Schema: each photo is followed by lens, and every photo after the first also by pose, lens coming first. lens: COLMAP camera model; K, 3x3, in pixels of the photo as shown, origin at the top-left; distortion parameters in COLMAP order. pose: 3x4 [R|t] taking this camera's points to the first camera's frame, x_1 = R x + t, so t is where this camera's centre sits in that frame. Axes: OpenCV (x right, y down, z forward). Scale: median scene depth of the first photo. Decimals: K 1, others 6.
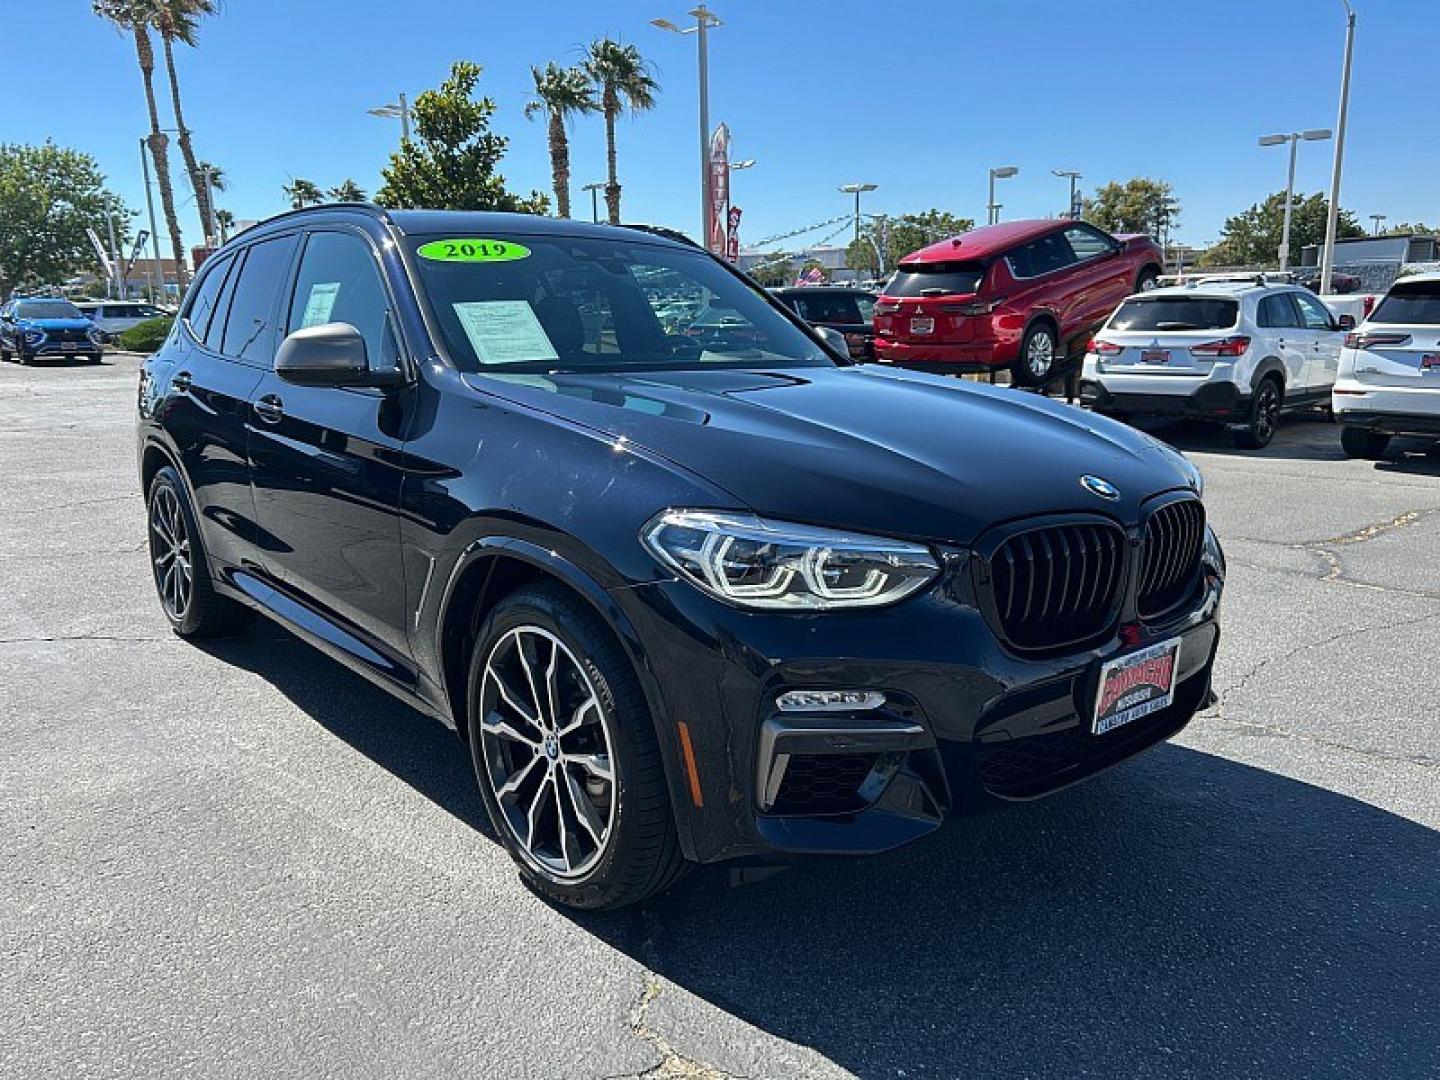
lens RADIAL K [[1116.8, 0, 720.0], [0, 1116.8, 540.0], [0, 0, 1]] dist [0.059716, -0.073710]
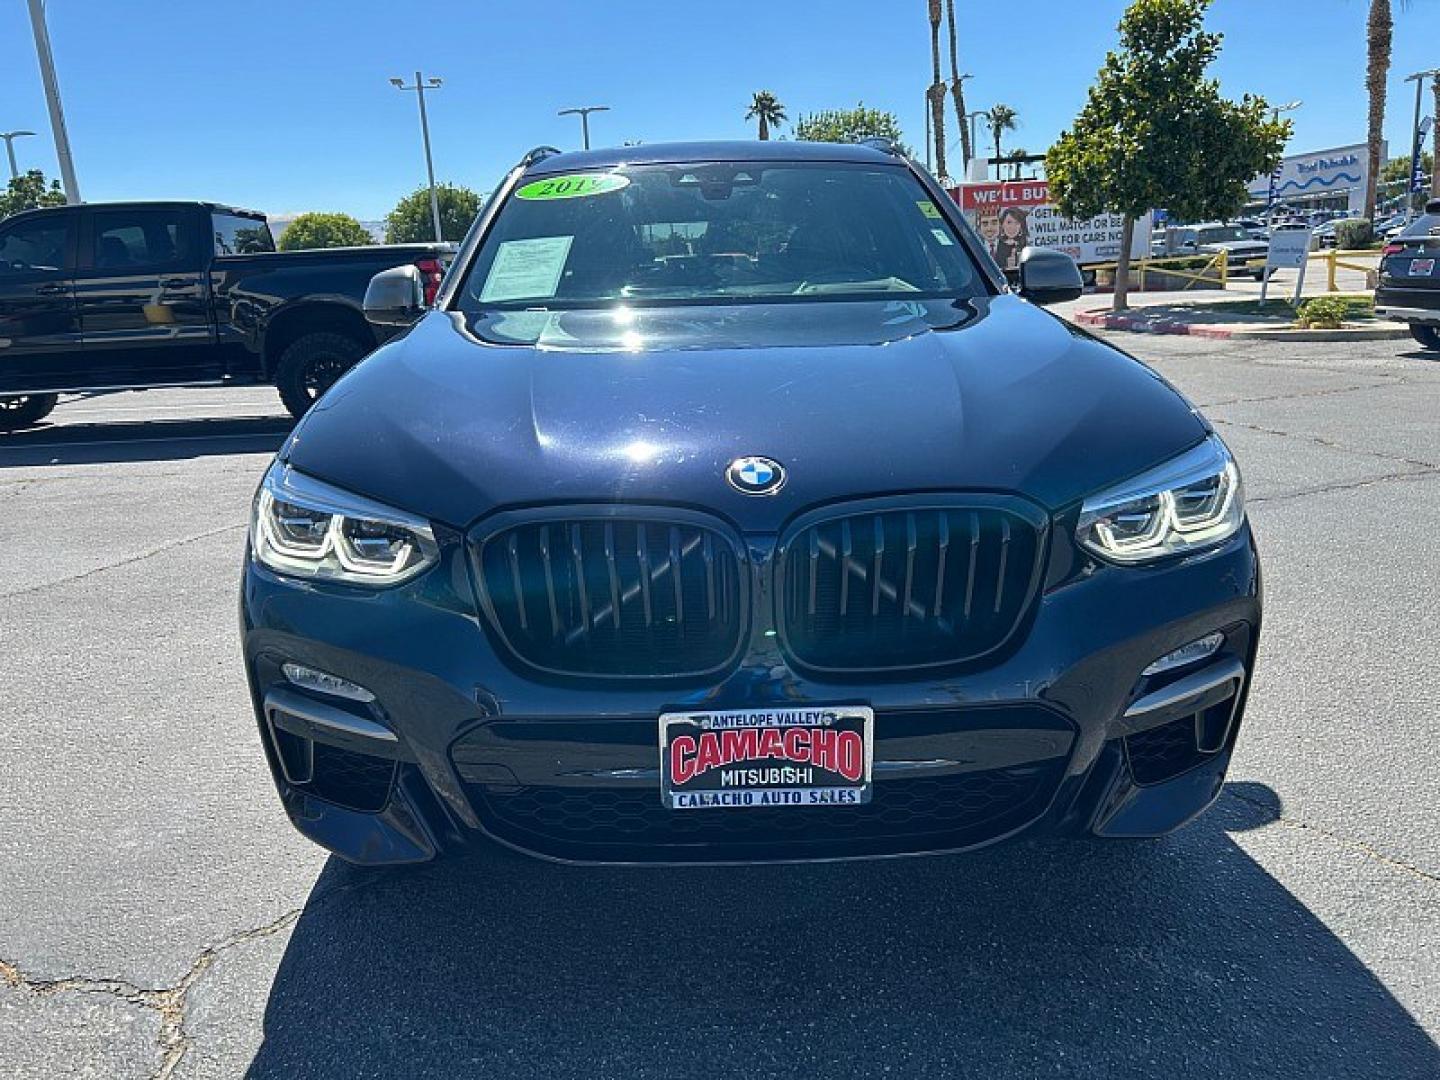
lens RADIAL K [[1116.8, 0, 720.0], [0, 1116.8, 540.0], [0, 0, 1]] dist [0.059716, -0.073710]
pose [[0.778424, 0.115617, -0.616999, 0.597481], [-0.080726, 0.993169, 0.084259, -0.046158], [0.622526, -0.015781, 0.782440, 0.356154]]
